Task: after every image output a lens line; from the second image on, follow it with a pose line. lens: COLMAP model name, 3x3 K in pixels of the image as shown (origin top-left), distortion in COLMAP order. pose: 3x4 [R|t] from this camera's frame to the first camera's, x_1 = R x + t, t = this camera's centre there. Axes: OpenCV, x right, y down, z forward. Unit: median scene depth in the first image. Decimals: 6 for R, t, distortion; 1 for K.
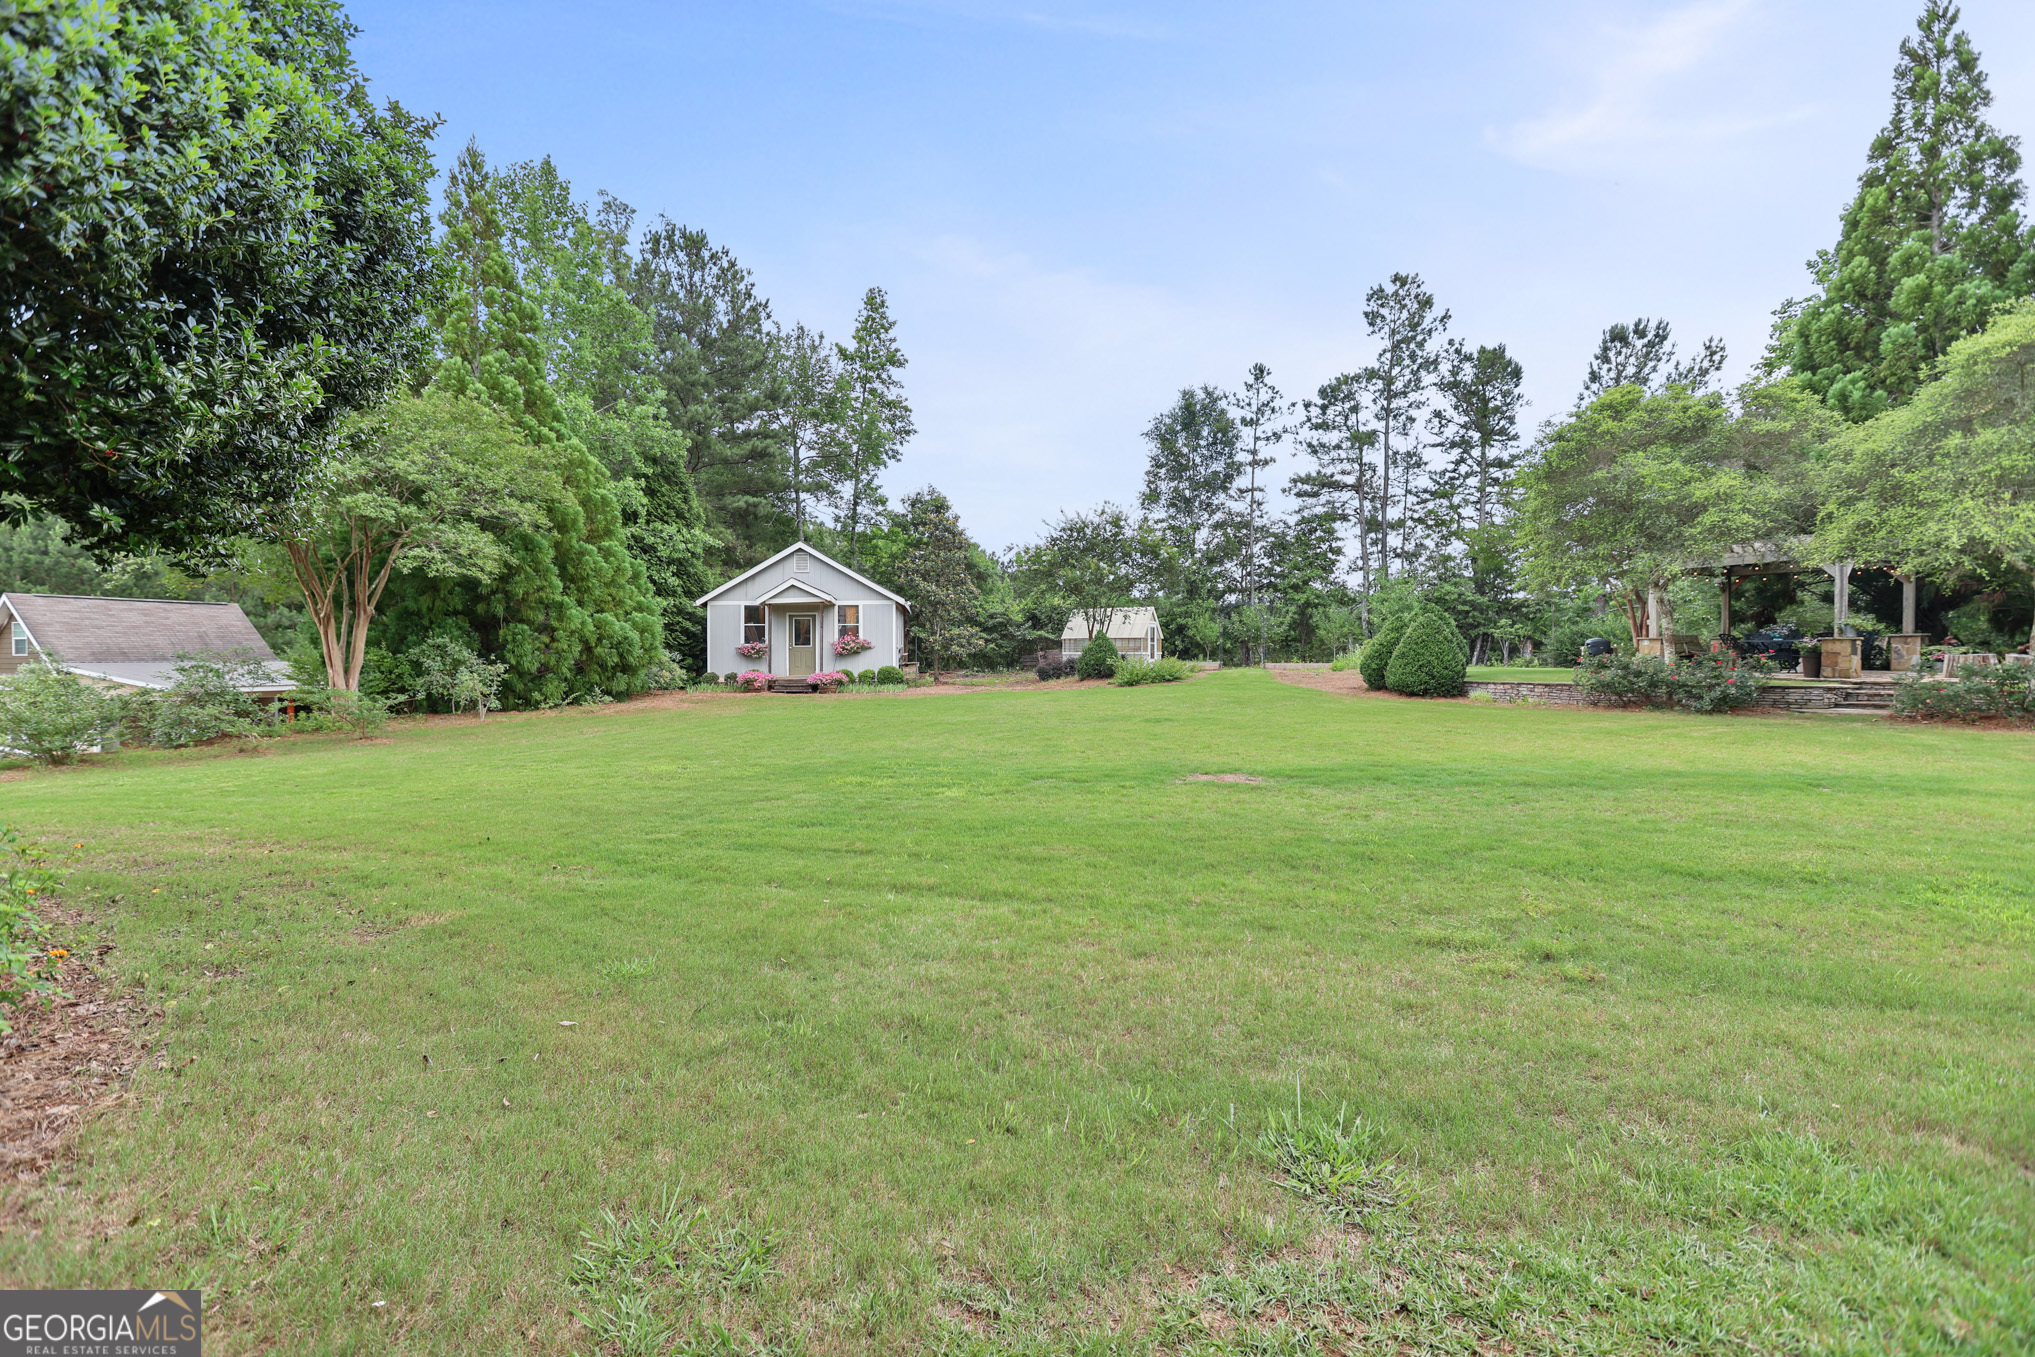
lens RADIAL K [[935.9, 0, 1009.4], [0, 935.9, 670.3], [0, 0, 1]] dist [-0.006759, 0.005601]
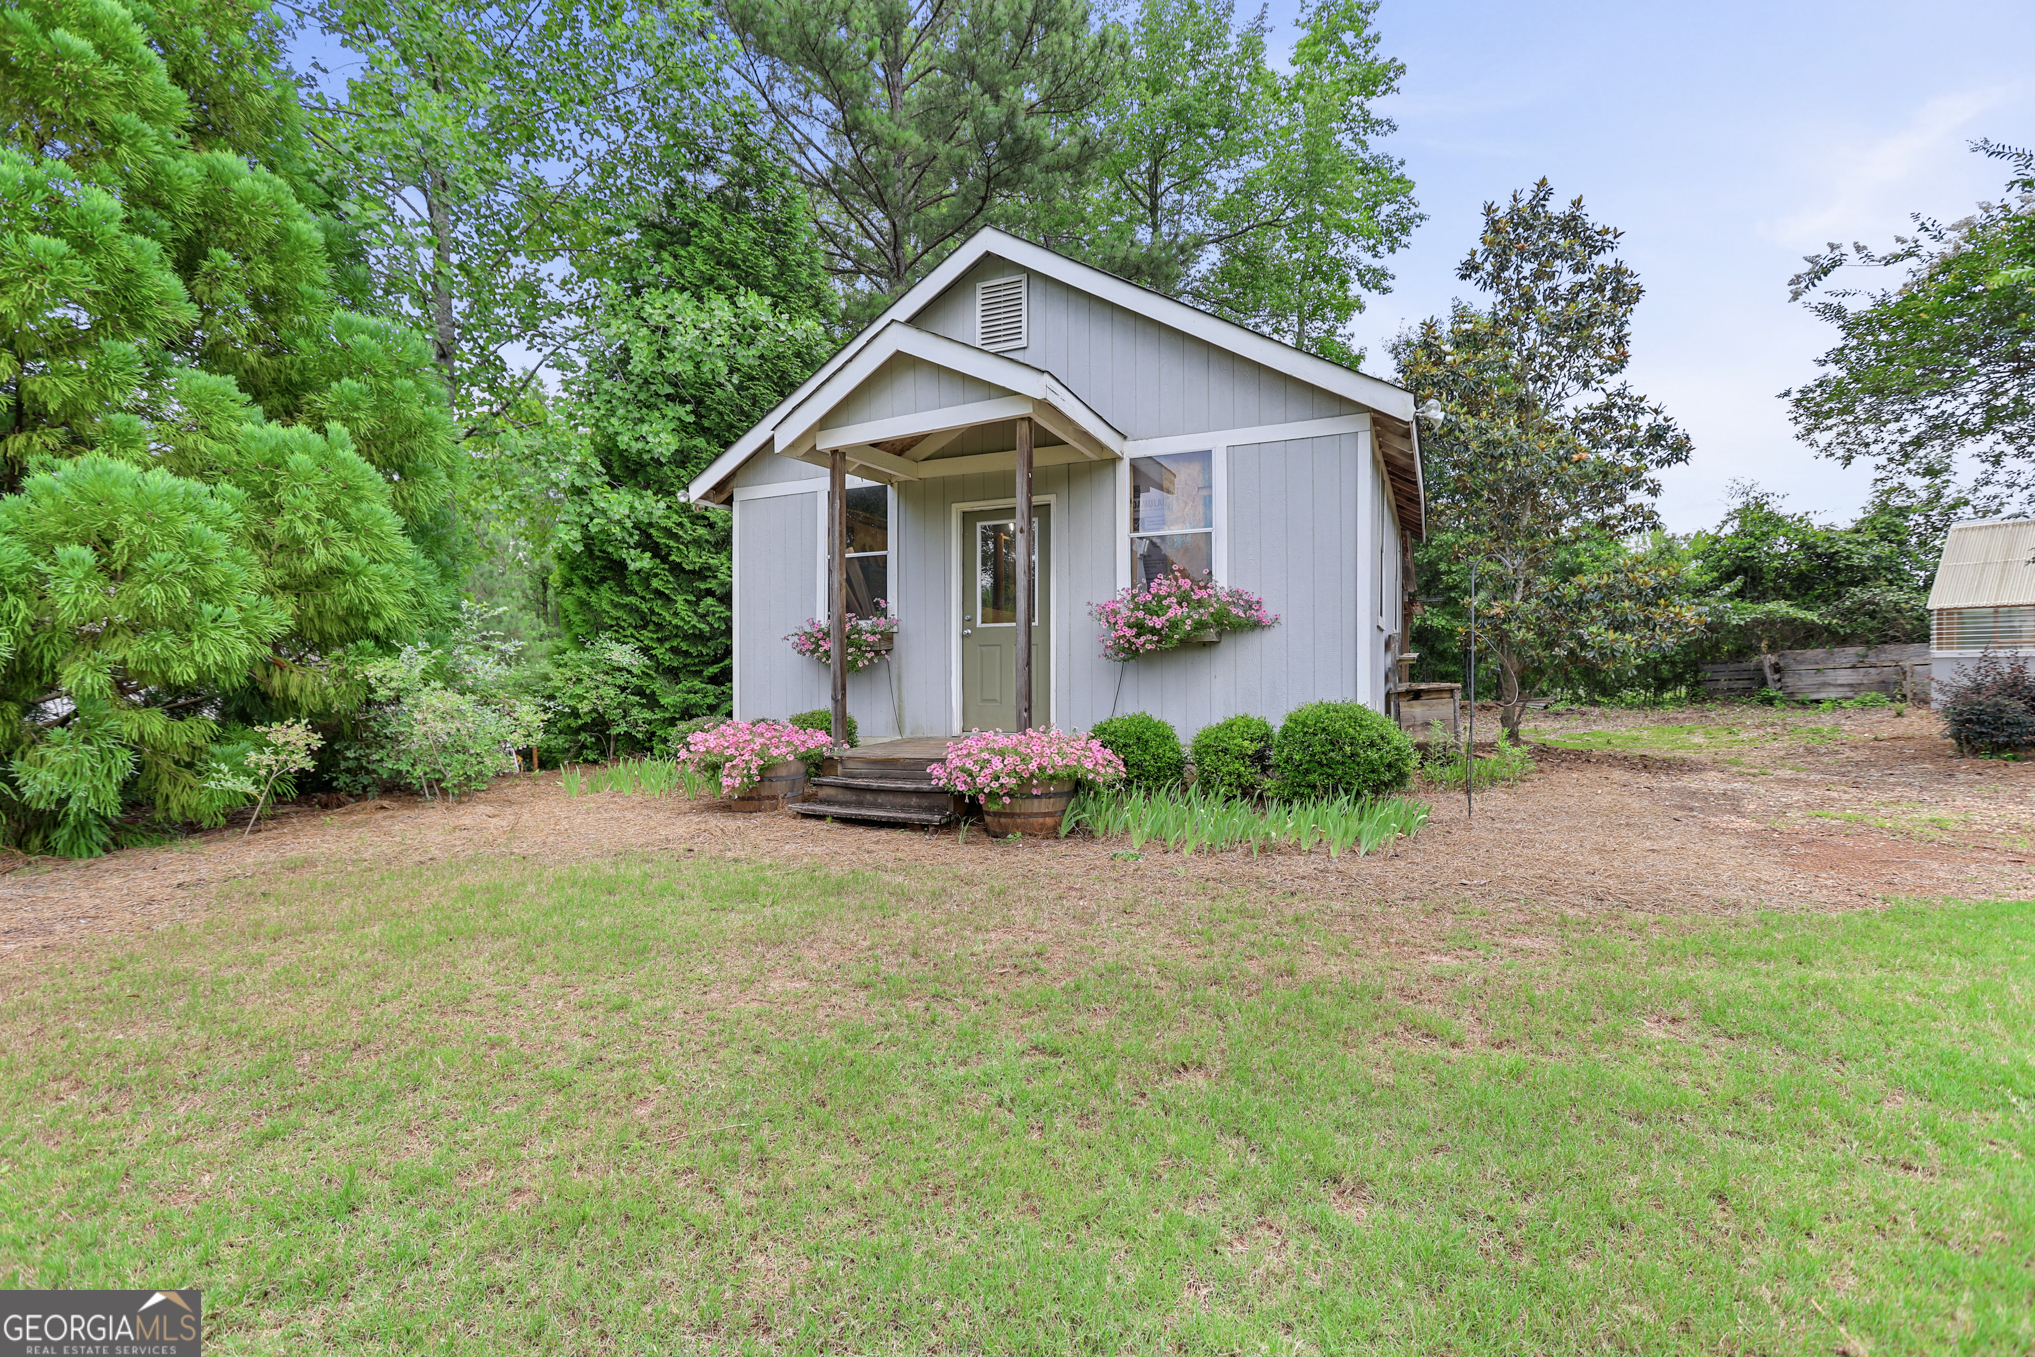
lens RADIAL K [[935.9, 0, 1017.1], [0, 935.9, 677.3], [0, 0, 1]] dist [-0.006759, 0.005601]
pose [[0.880869, 0.002504, -0.473353, -0.088806], [-0.007331, 0.999938, -0.008353, -0.008220], [0.473302, 0.010828, 0.880833, 0.750494]]
